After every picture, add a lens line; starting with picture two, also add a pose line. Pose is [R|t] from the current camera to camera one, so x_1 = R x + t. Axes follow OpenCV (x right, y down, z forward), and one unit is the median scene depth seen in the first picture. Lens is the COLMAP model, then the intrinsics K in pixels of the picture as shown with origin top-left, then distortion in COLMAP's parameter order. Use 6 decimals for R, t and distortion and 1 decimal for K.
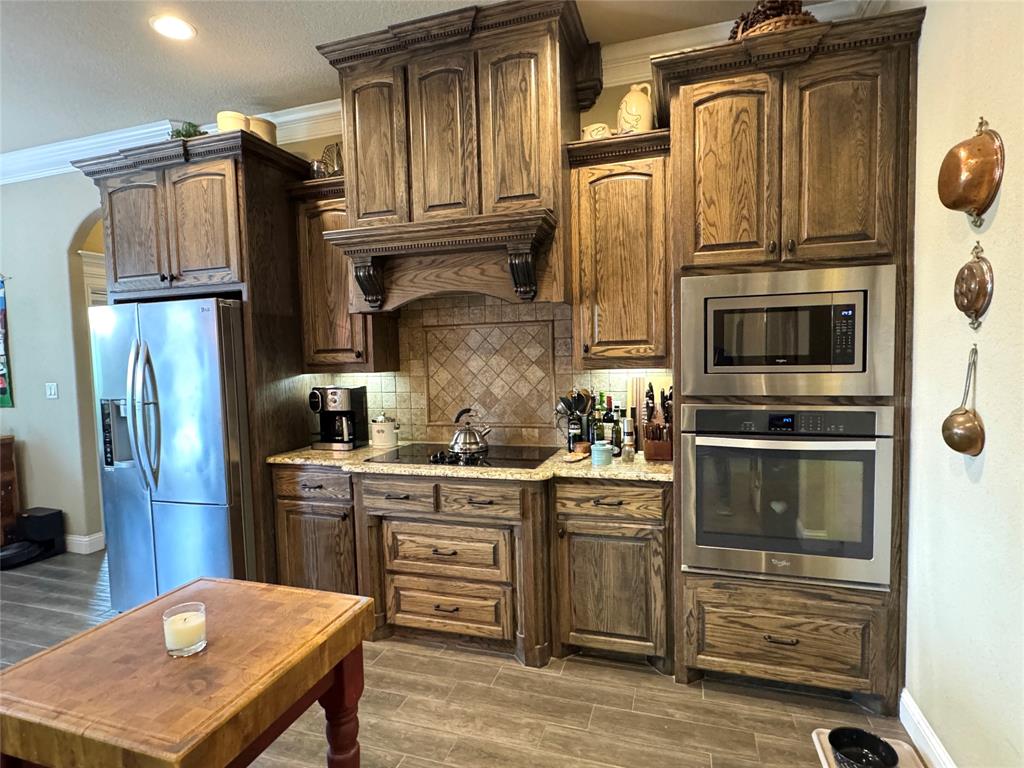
lens RADIAL K [[541.9, 0, 510.1], [0, 541.9, 386.2], [0, 0, 1]] dist [-0.003416, 0.000903]
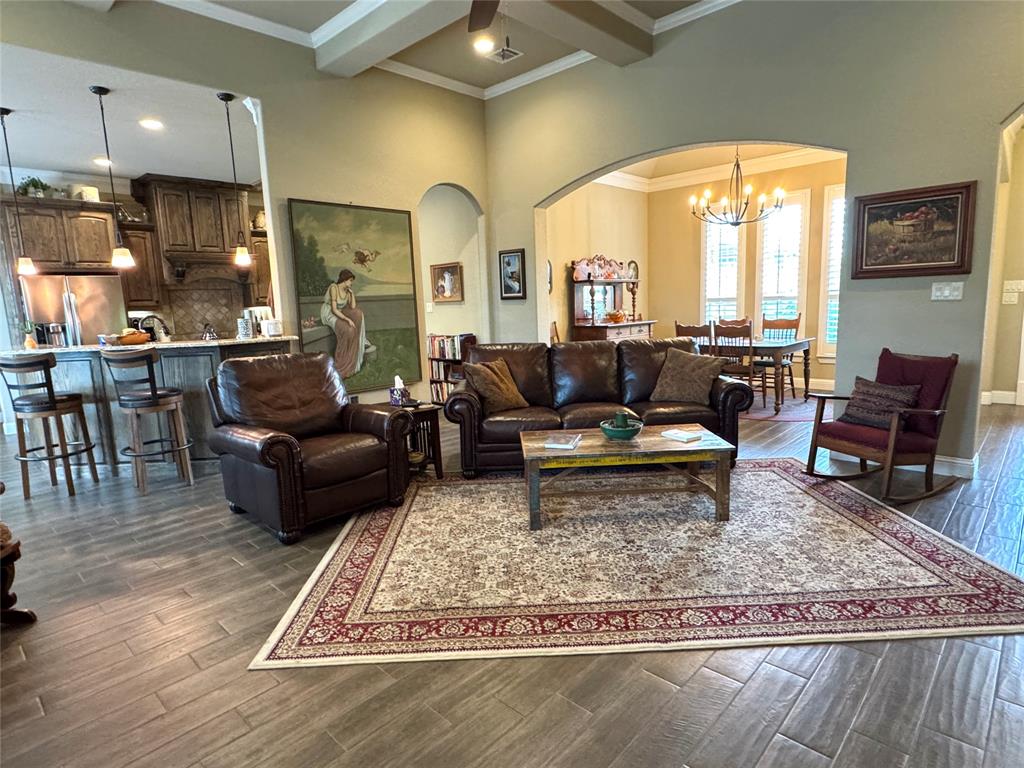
lens RADIAL K [[571.5, 0, 509.2], [0, 571.5, 381.9], [0, 0, 1]] dist [0.000137, 0.001226]
pose [[0.439600, -0.119781, 0.890171, -2.122572], [0.084770, 0.992177, 0.091644, 0.212318], [-0.894184, 0.035173, 0.446315, -1.630538]]
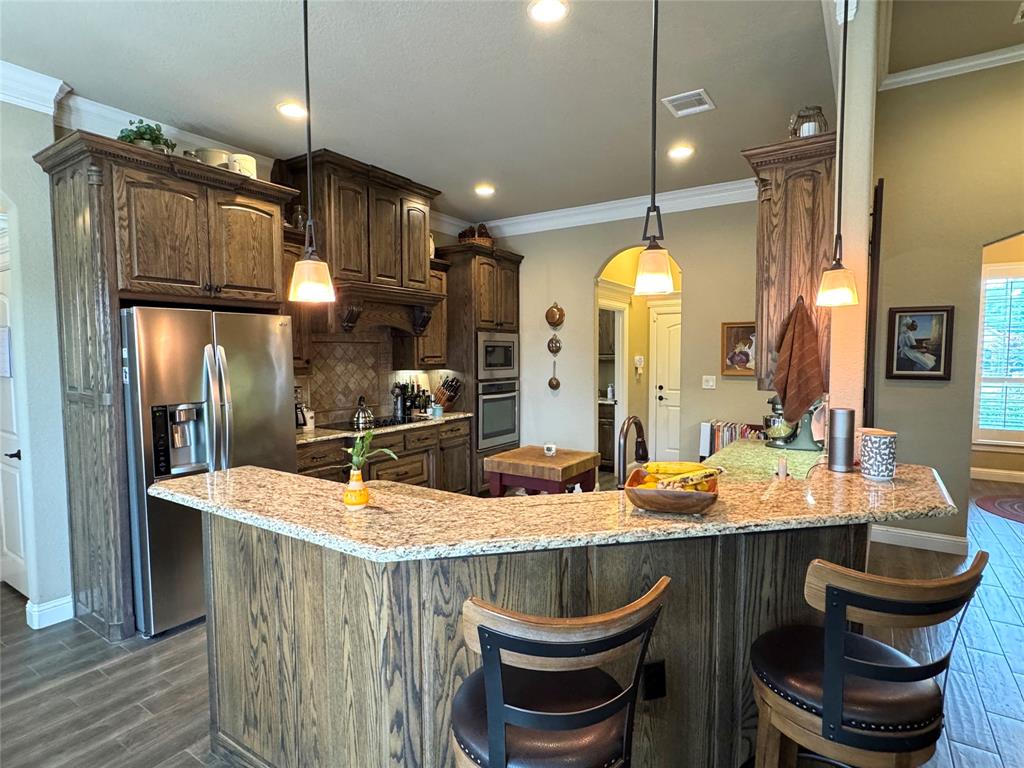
lens RADIAL K [[541.9, 0, 510.1], [0, 541.9, 386.2], [0, 0, 1]] dist [-0.003416, 0.000903]
pose [[0.267580, -0.033868, 0.962940, -1.705167], [0.056835, 0.998197, 0.019315, 0.007141], [-0.961858, 0.049561, 0.269023, 0.171568]]
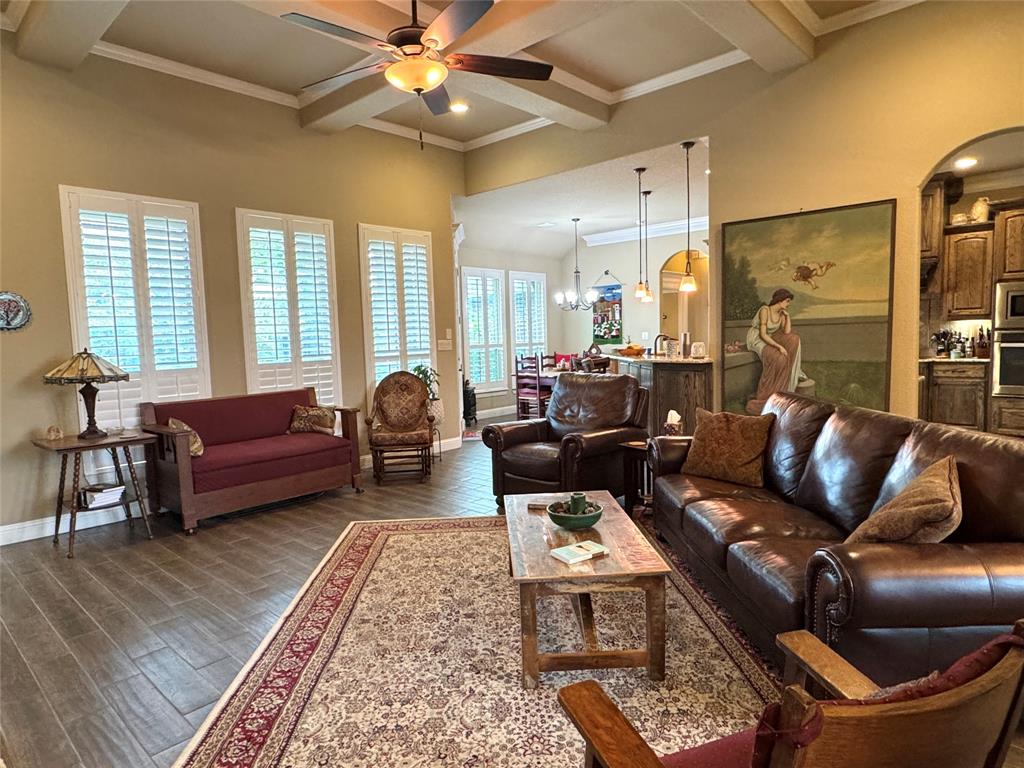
lens RADIAL K [[608.7, 0, 508.2], [0, 608.7, 384.5], [0, 0, 1]] dist [0.000145, 0.001589]
pose [[0.906725, 0.035239, -0.420247, -0.490695], [-0.021460, 0.999067, 0.037474, 0.196154], [0.421175, -0.024960, 0.906636, -2.292960]]
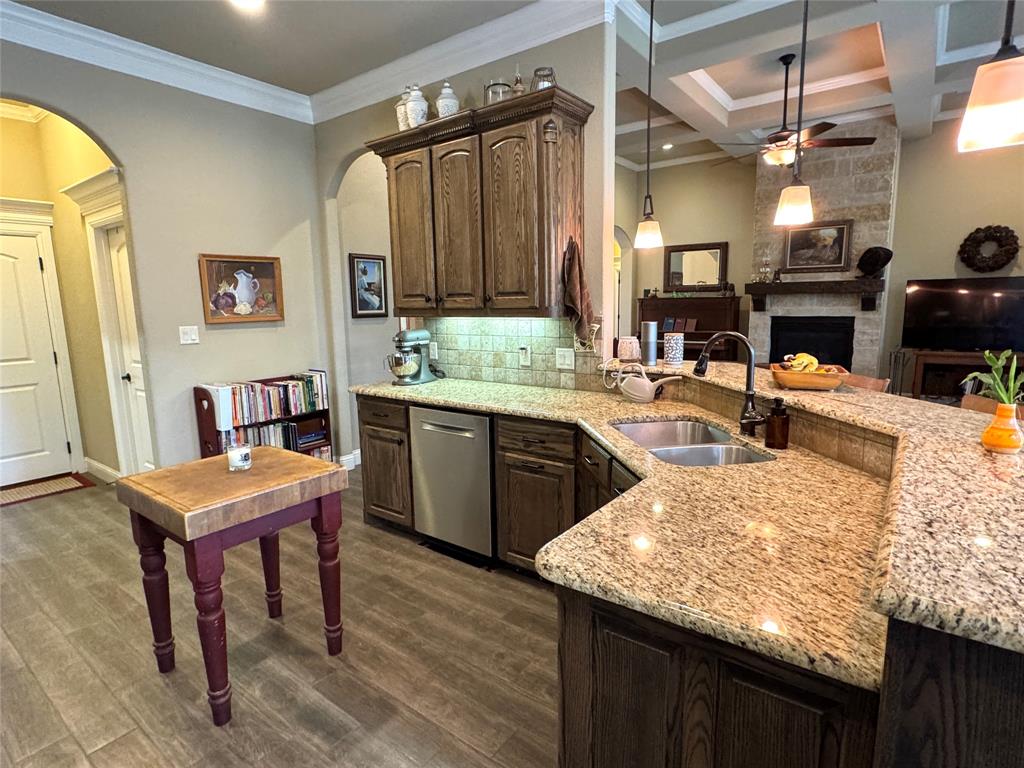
lens RADIAL K [[541.9, 0, 510.1], [0, 541.9, 386.2], [0, 0, 1]] dist [-0.003416, 0.000903]
pose [[-0.943235, -0.008086, 0.332027, -0.934803], [0.063766, 0.976696, 0.204934, -0.034845], [-0.325947, 0.214473, -0.920739, 1.062917]]
